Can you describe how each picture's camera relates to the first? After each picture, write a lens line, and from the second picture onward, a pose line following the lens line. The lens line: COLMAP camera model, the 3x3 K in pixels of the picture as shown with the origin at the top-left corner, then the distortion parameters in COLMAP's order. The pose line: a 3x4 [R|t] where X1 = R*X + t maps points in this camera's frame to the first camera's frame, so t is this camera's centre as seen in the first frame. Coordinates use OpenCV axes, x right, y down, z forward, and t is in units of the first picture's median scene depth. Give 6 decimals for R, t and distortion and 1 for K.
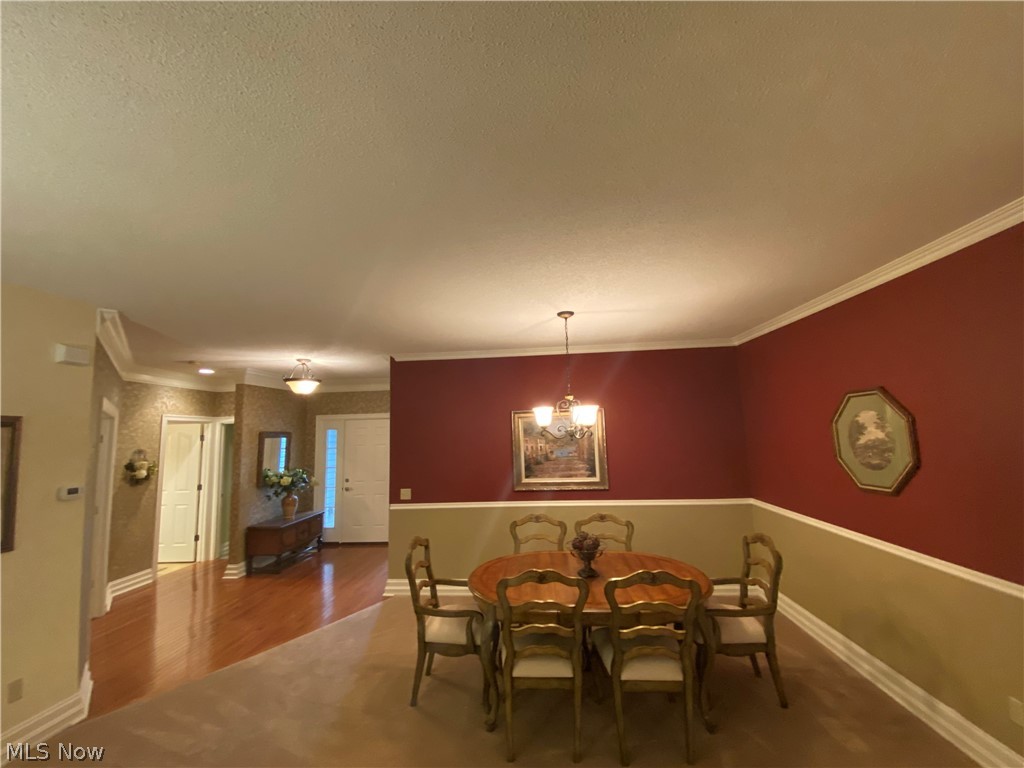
lens RADIAL K [[412.1, 0, 512.1], [0, 412.1, 382.6], [0, 0, 1]] dist [-0.002356, -0.008387]
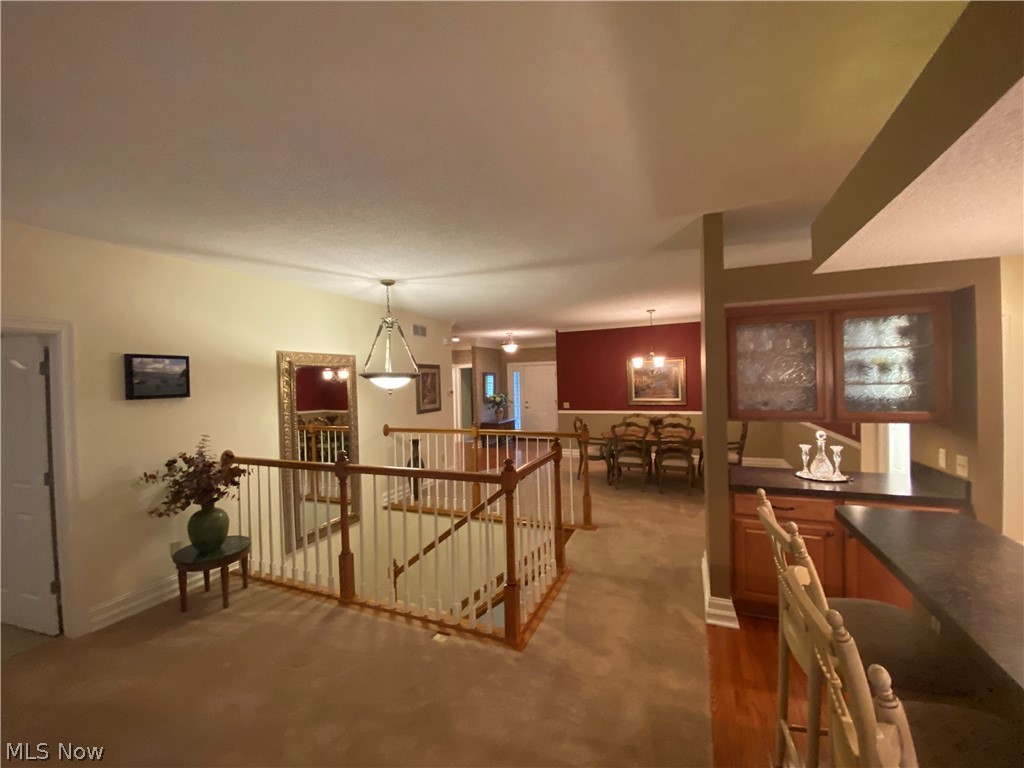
lens RADIAL K [[412.1, 0, 513.7], [0, 412.1, 385.6], [0, 0, 1]] dist [-0.002356, -0.008387]
pose [[0.949387, 0.007464, -0.314021, 0.090176], [0.036068, 0.990514, 0.132590, -0.064664], [0.312032, -0.137205, 0.940112, -0.751640]]
